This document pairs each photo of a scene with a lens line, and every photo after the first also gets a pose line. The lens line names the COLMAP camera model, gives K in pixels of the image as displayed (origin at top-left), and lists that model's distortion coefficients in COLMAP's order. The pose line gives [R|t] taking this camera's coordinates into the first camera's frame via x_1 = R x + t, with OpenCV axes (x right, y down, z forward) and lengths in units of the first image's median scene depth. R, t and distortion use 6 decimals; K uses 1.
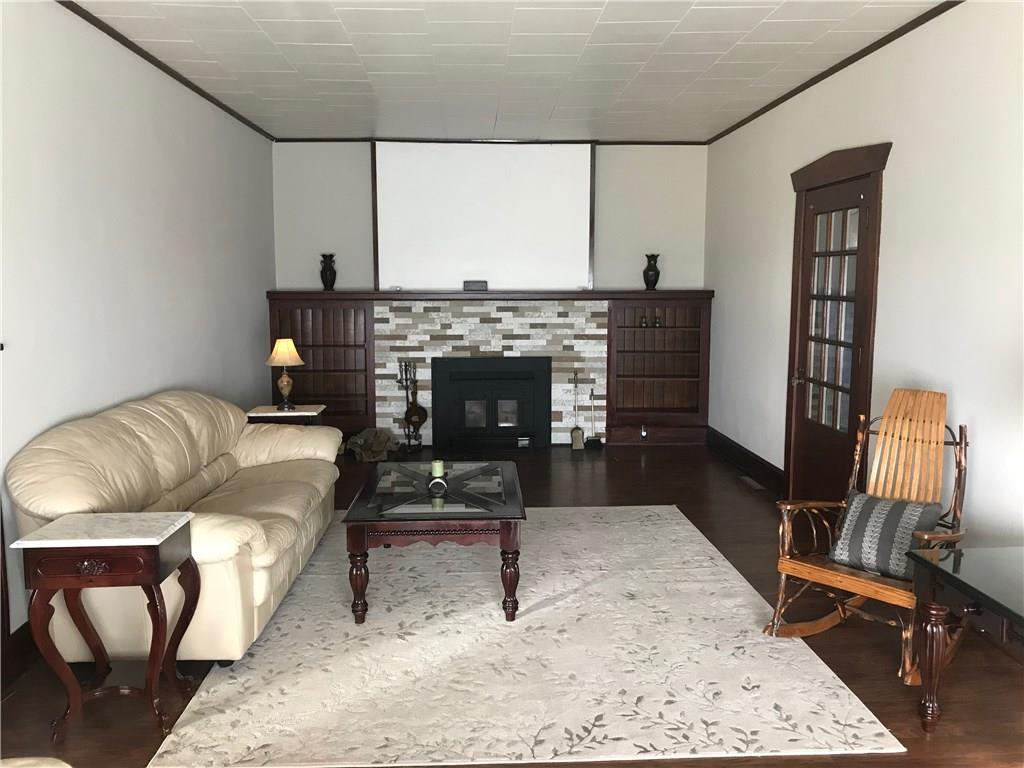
lens RADIAL K [[851.7, 0, 502.1], [0, 851.7, 384.7], [0, 0, 1]] dist [0.040074, -0.045956]
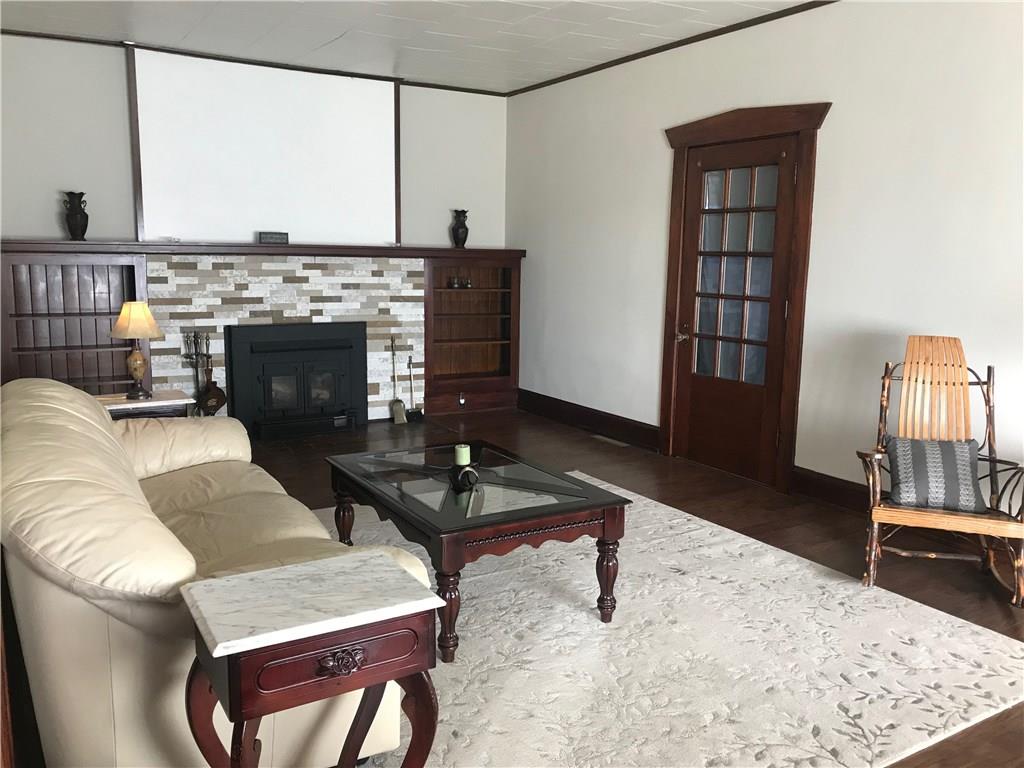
lens RADIAL K [[851.7, 0, 516.9], [0, 851.7, 384.4], [0, 0, 1]] dist [0.040074, -0.045956]
pose [[0.877921, -0.058251, 0.475249, -0.230325], [0.041603, 0.998098, 0.045485, -0.001670], [-0.476995, -0.020161, 0.878675, 0.148050]]
